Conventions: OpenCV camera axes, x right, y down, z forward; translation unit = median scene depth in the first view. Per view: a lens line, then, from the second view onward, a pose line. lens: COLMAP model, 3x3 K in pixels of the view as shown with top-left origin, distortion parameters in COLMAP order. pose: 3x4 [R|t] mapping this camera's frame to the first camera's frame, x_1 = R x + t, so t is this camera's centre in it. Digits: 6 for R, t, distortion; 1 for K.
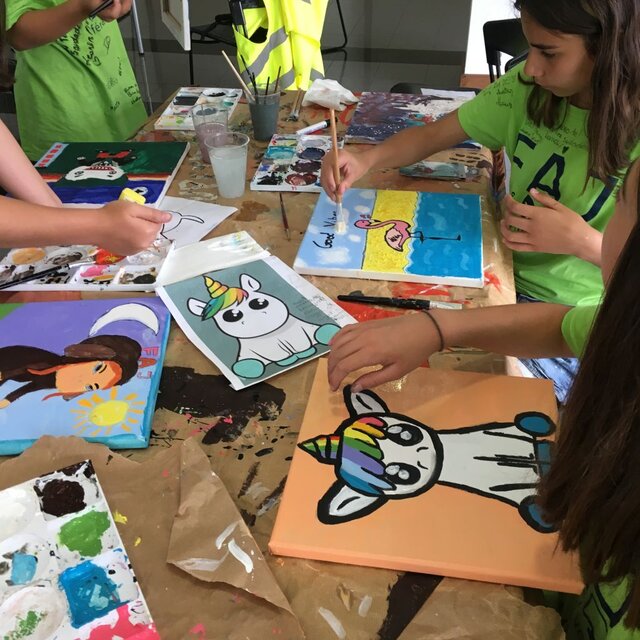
lens RADIAL K [[723.8, 0, 320.0], [0, 723.8, 320.0], [0, 0, 1]] dist [0.040981, -0.035522]
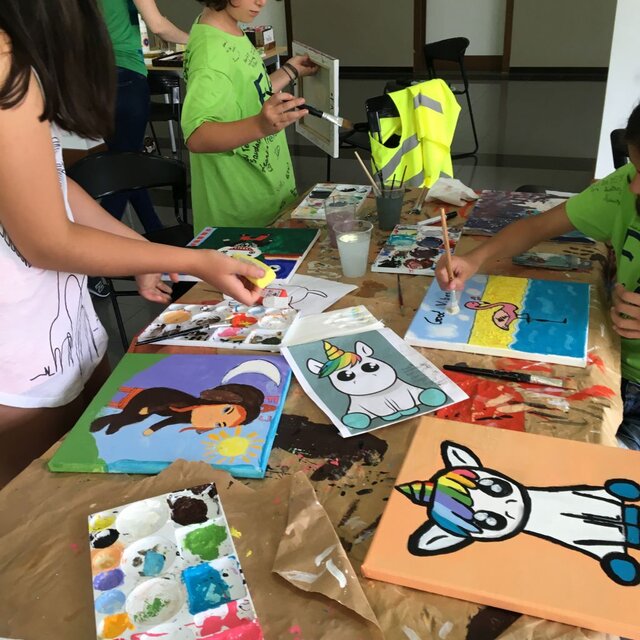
lens RADIAL K [[723.8, 0, 320.0], [0, 723.8, 320.0], [0, 0, 1]] dist [0.040981, -0.035522]
pose [[0.984050, 0.049528, -0.170859, 0.027853], [-0.072016, 0.989151, -0.128041, 0.058752], [0.162664, 0.138304, 0.976940, -0.112706]]
